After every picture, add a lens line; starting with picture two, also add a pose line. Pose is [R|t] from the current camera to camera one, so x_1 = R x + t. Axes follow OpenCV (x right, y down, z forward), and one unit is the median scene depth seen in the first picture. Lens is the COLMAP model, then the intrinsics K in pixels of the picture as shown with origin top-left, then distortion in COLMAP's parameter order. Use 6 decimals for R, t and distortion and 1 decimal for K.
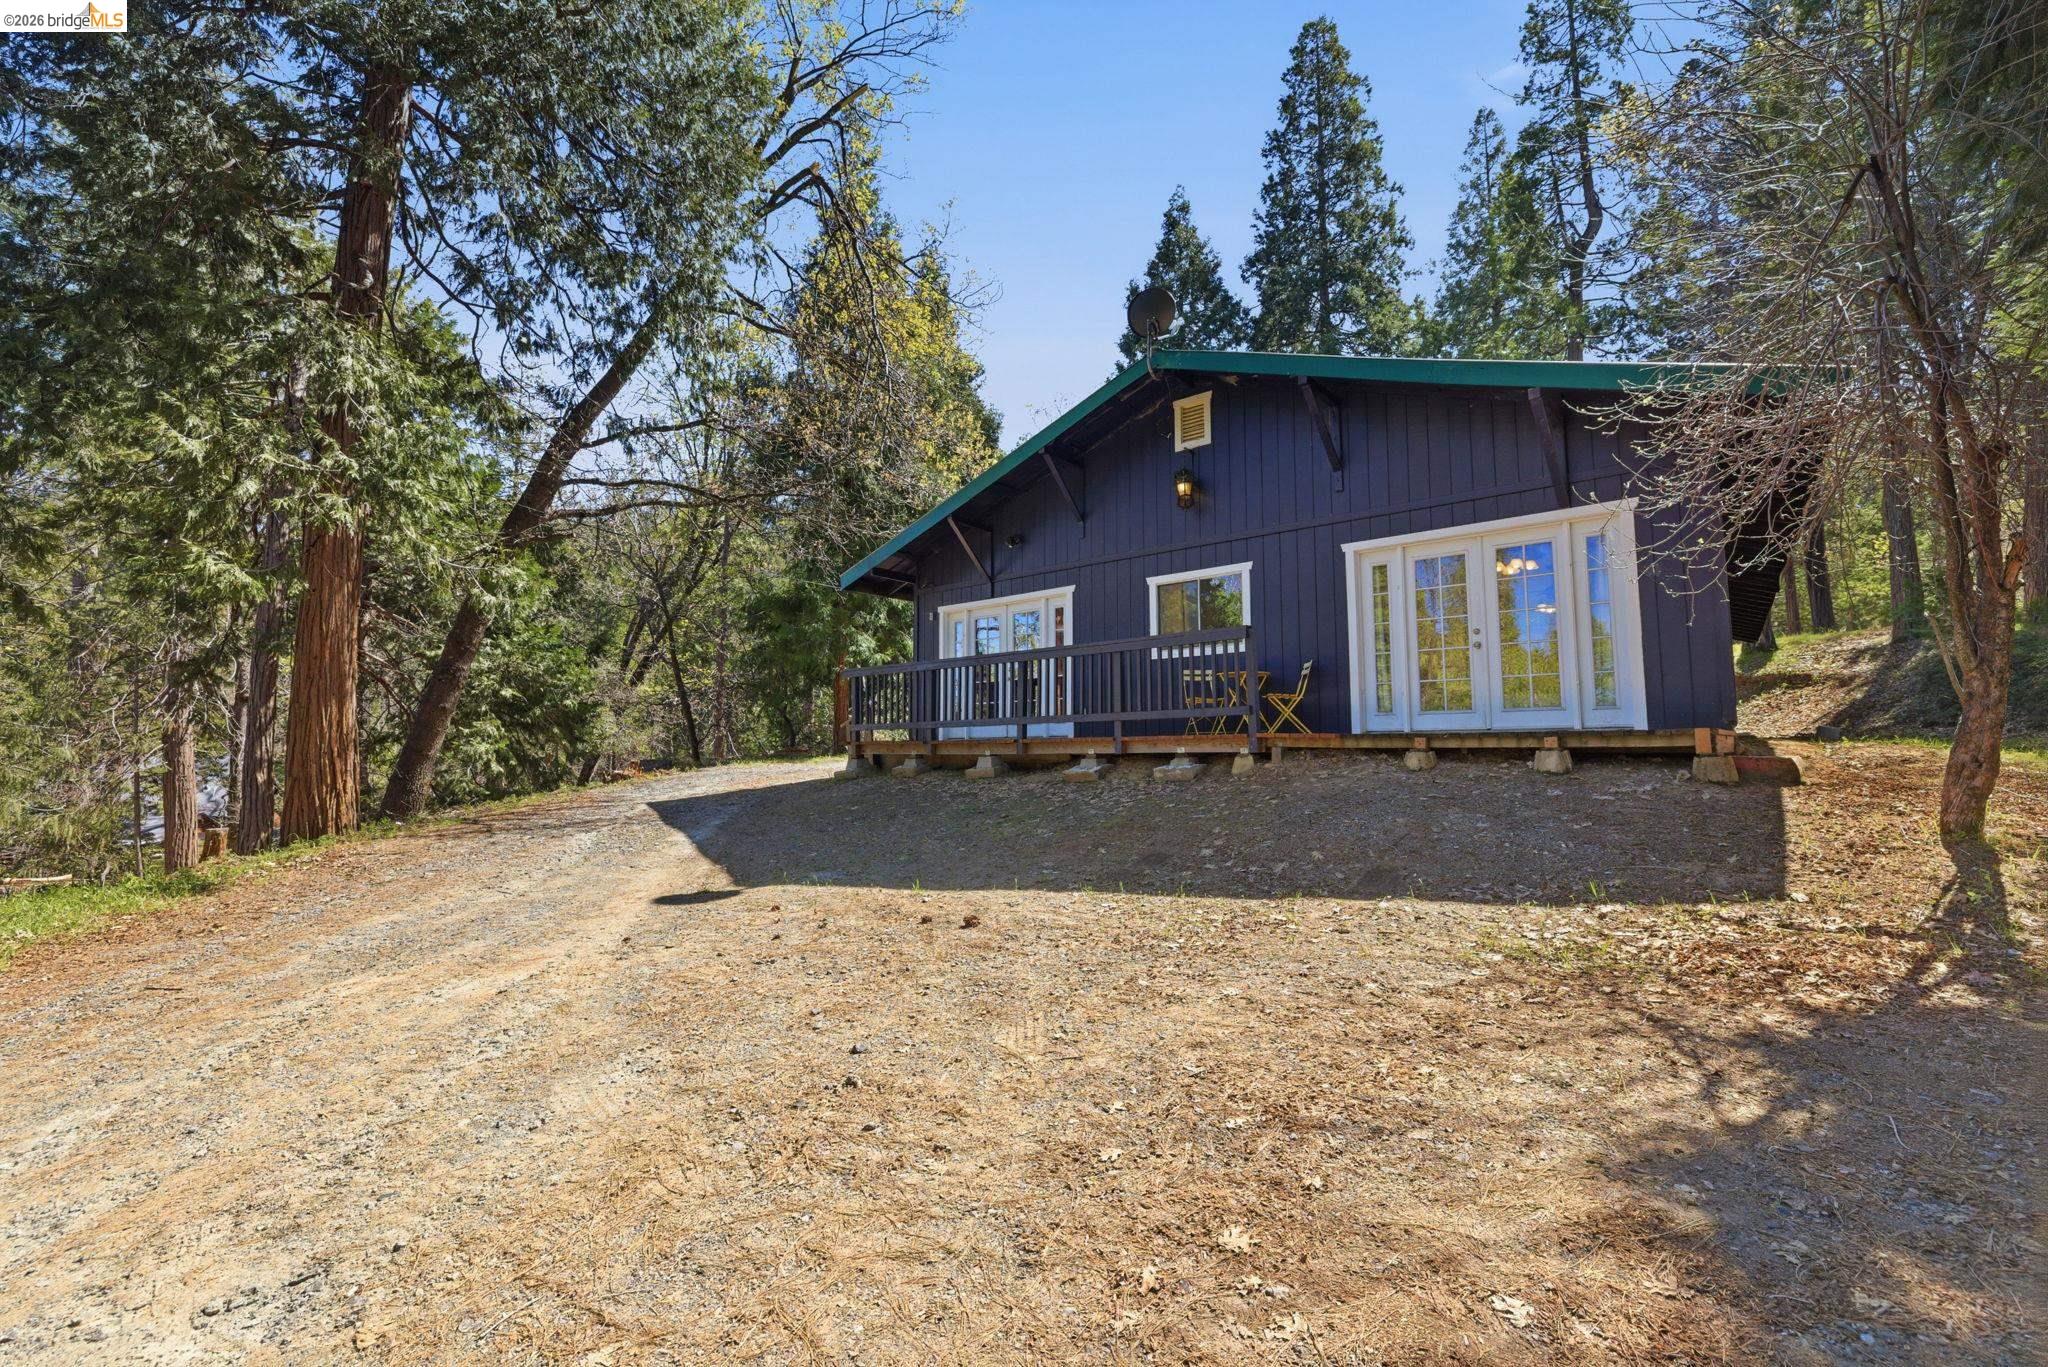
lens RADIAL K [[850.7, 0, 1029.1], [0, 850.7, 678.2], [0, 0, 1]] dist [0.008540, -0.001049]
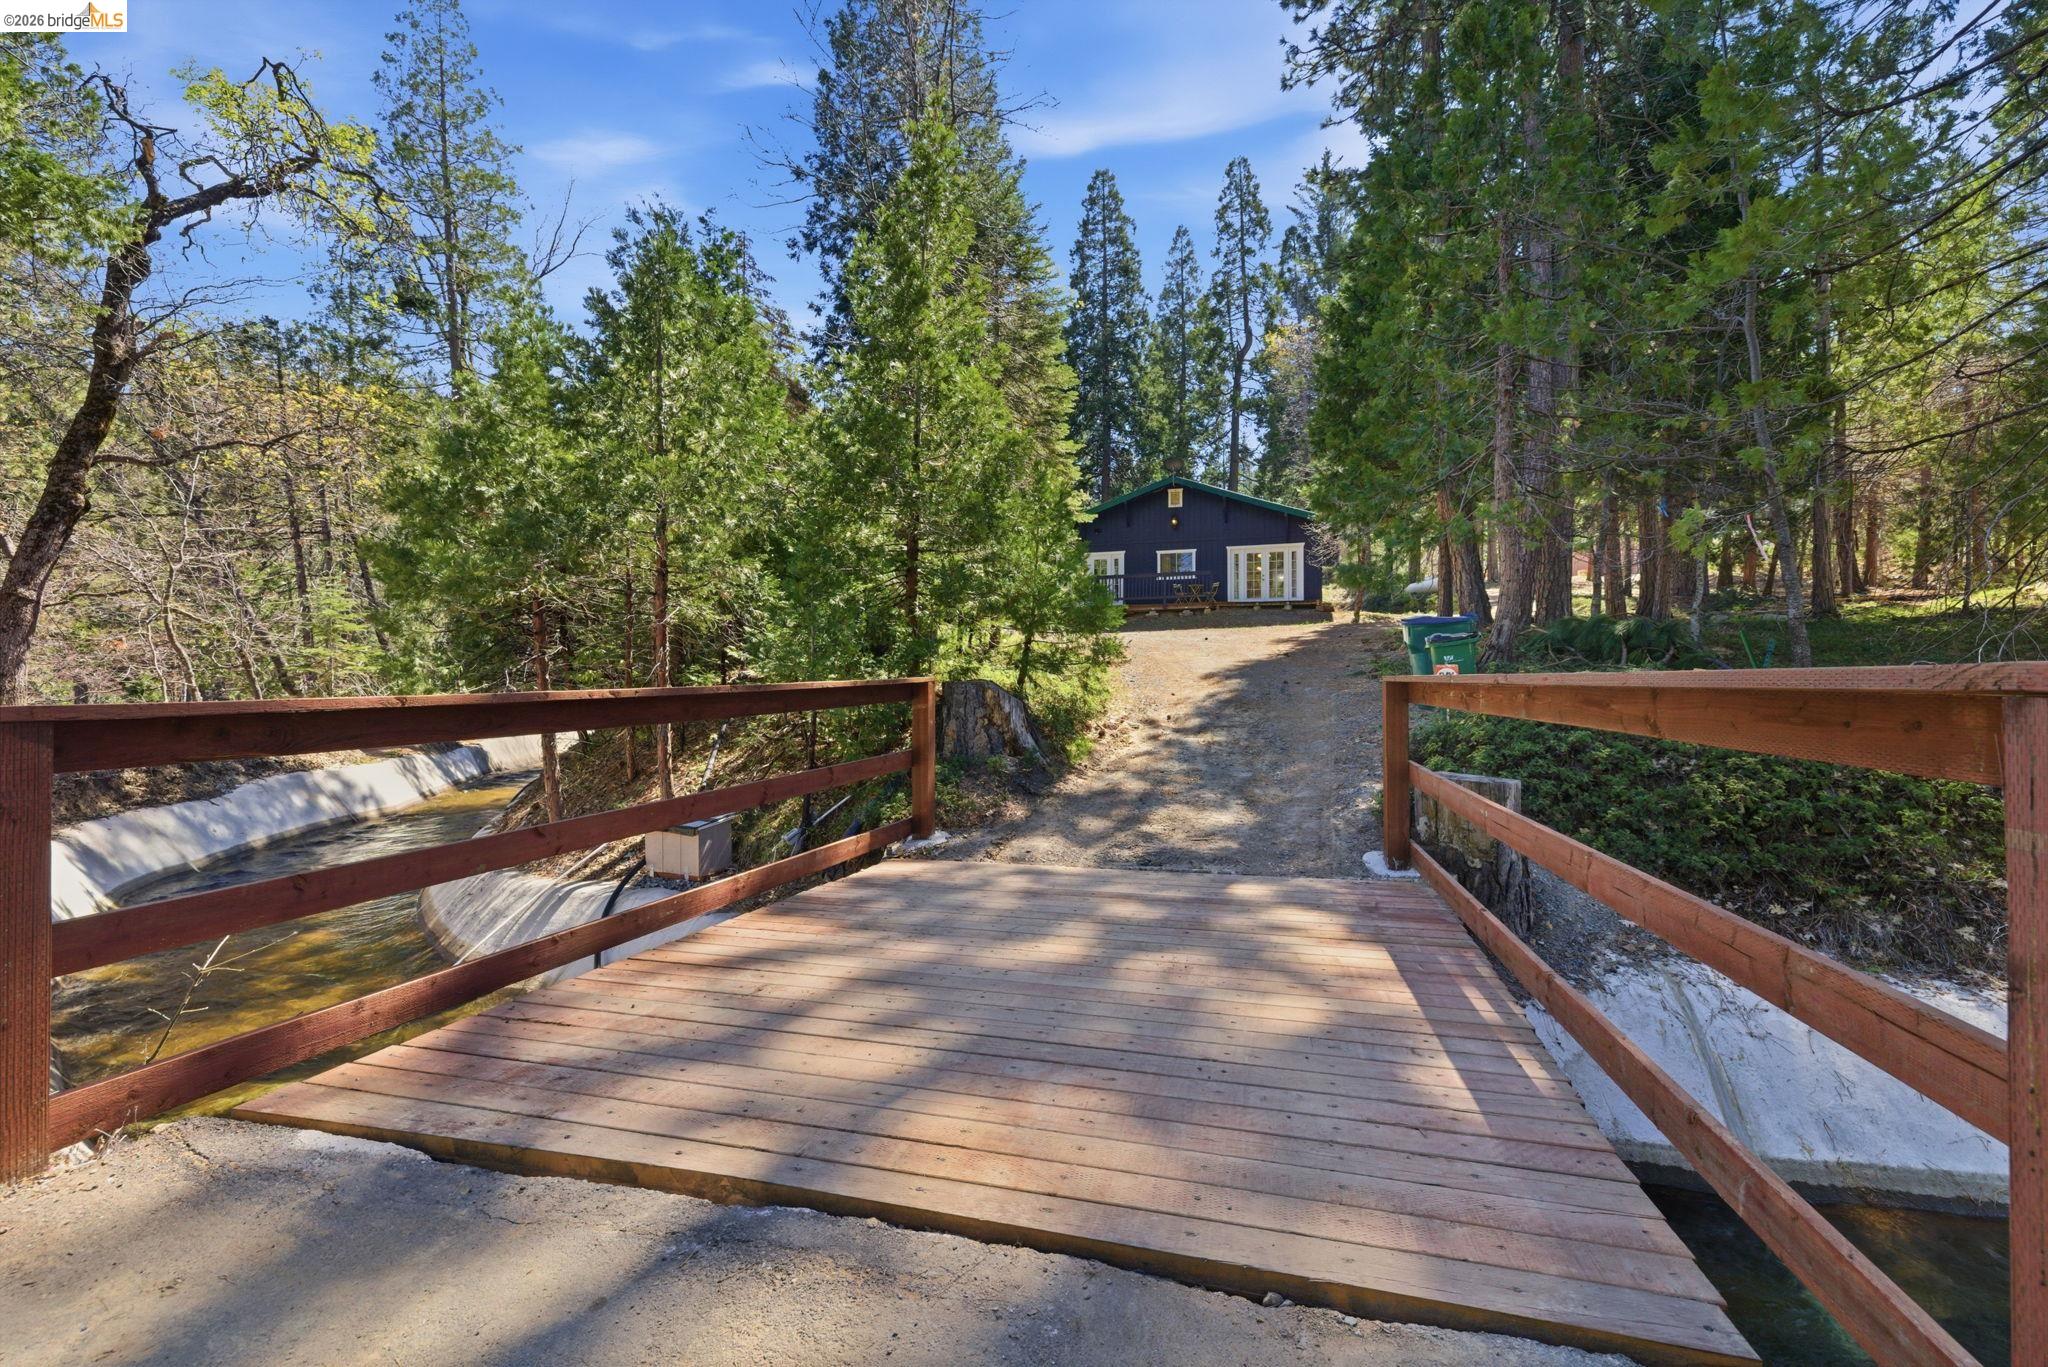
lens RADIAL K [[850.7, 0, 1029.1], [0, 850.7, 678.2], [0, 0, 1]] dist [0.008540, -0.001049]
pose [[0.917876, -0.001993, 0.396862, -1.381281], [-0.029694, 0.996840, 0.073682, 0.108371], [-0.395755, -0.079416, 0.914916, -1.466937]]
